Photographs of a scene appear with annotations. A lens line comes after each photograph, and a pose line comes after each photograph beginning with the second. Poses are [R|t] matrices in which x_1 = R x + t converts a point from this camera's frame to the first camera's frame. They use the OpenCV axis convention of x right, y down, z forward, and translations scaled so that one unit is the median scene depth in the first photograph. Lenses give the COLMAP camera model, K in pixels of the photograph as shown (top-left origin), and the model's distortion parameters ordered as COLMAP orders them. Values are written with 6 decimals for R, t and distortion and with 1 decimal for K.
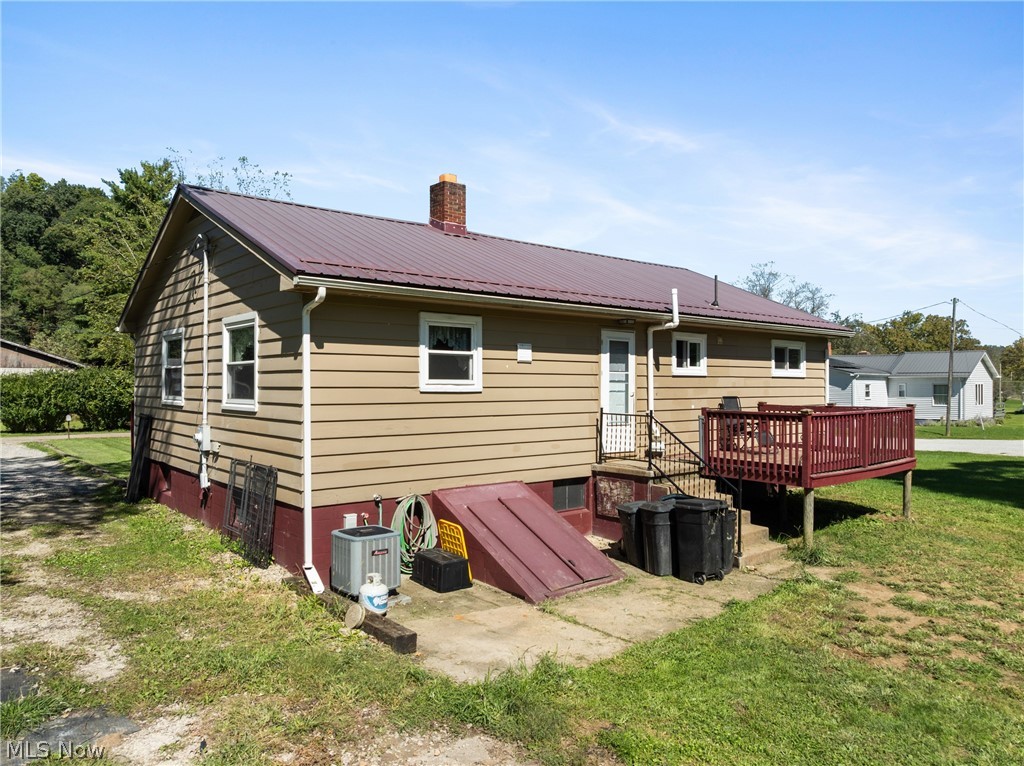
lens RADIAL K [[716.8, 0, 519.6], [0, 716.8, 385.4], [0, 0, 1]] dist [-0.036859, 0.000259]
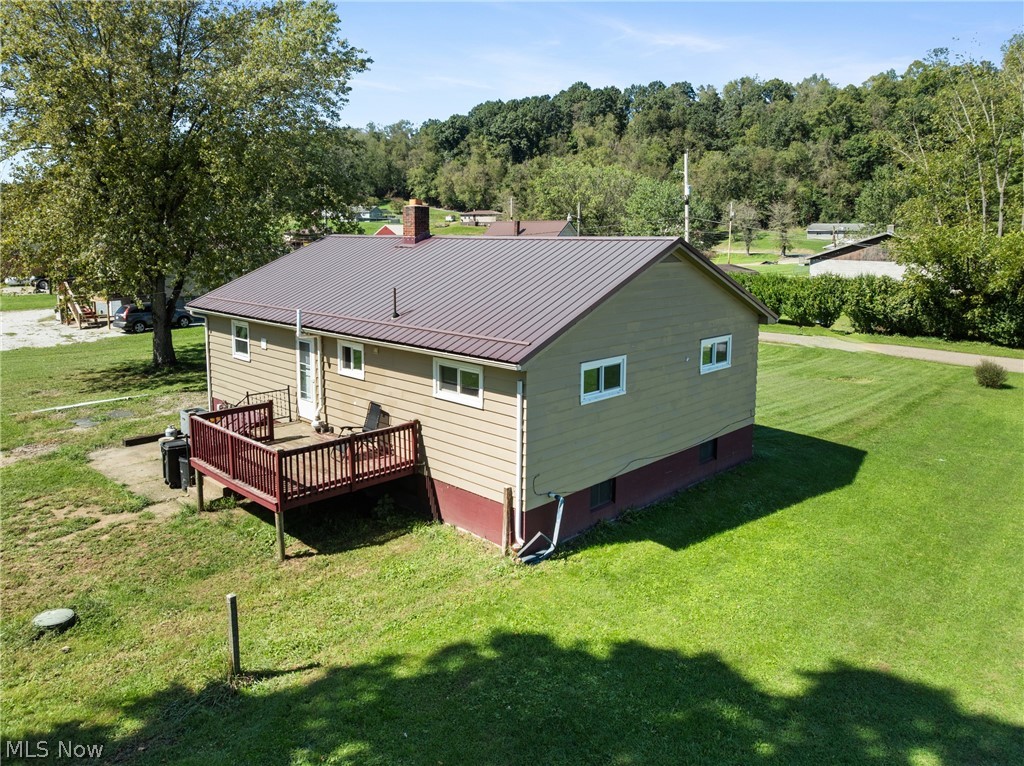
lens RADIAL K [[716.8, 0, 519.6], [0, 716.8, 385.4], [0, 0, 1]] dist [-0.036859, 0.000259]
pose [[0.142090, 0.176100, -0.974063, 1.592116], [-0.037628, 0.984297, 0.172461, -0.238218], [0.989138, 0.012147, 0.146486, 1.231540]]
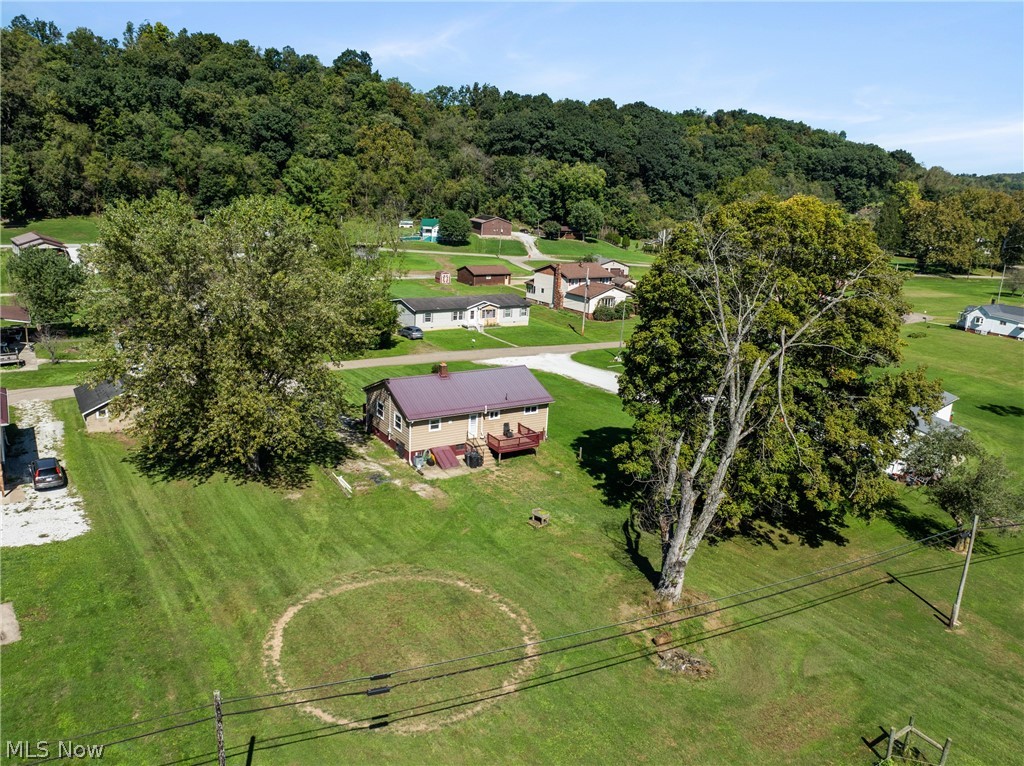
lens RADIAL K [[716.8, 0, 519.6], [0, 716.8, 385.4], [0, 0, 1]] dist [-0.036859, 0.000259]
pose [[0.991283, 0.087143, -0.098811, 0.889497], [-0.059061, 0.964349, 0.257958, -1.494155], [0.117767, -0.249874, 0.961090, -3.463081]]
